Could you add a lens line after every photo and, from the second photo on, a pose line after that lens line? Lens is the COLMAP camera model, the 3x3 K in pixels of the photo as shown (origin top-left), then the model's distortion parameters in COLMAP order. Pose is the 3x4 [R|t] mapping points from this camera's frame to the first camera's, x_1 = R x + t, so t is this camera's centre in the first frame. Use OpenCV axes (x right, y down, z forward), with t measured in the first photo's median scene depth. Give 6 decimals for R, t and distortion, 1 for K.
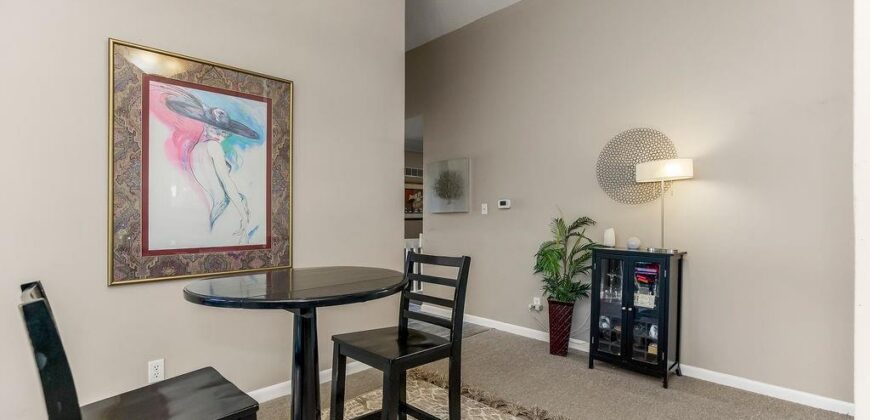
lens RADIAL K [[403.5, 0, 434.9], [0, 403.5, 216.7], [0, 0, 1]] dist [-0.014862, 0.003799]
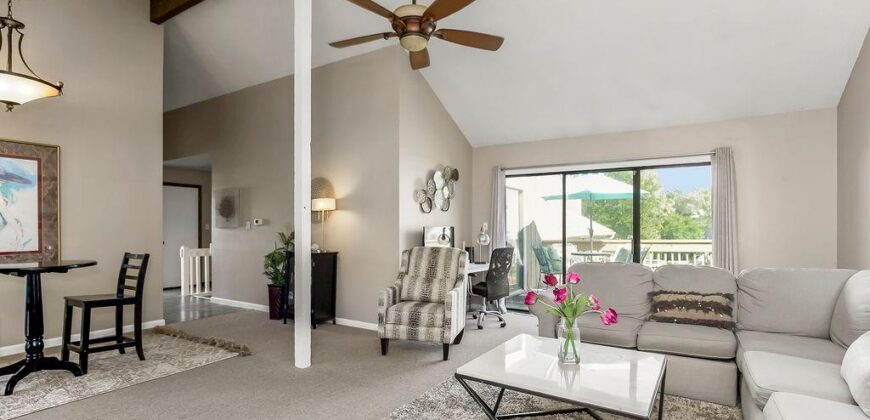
lens RADIAL K [[403.5, 0, 435.5], [0, 403.5, 229.7], [0, 0, 1]] dist [-0.014862, 0.003799]
pose [[0.965707, -0.000938, 0.259633, 0.670189], [-0.000509, 0.999985, 0.005505, -0.021731], [-0.259634, -0.005449, 0.965692, -0.899589]]
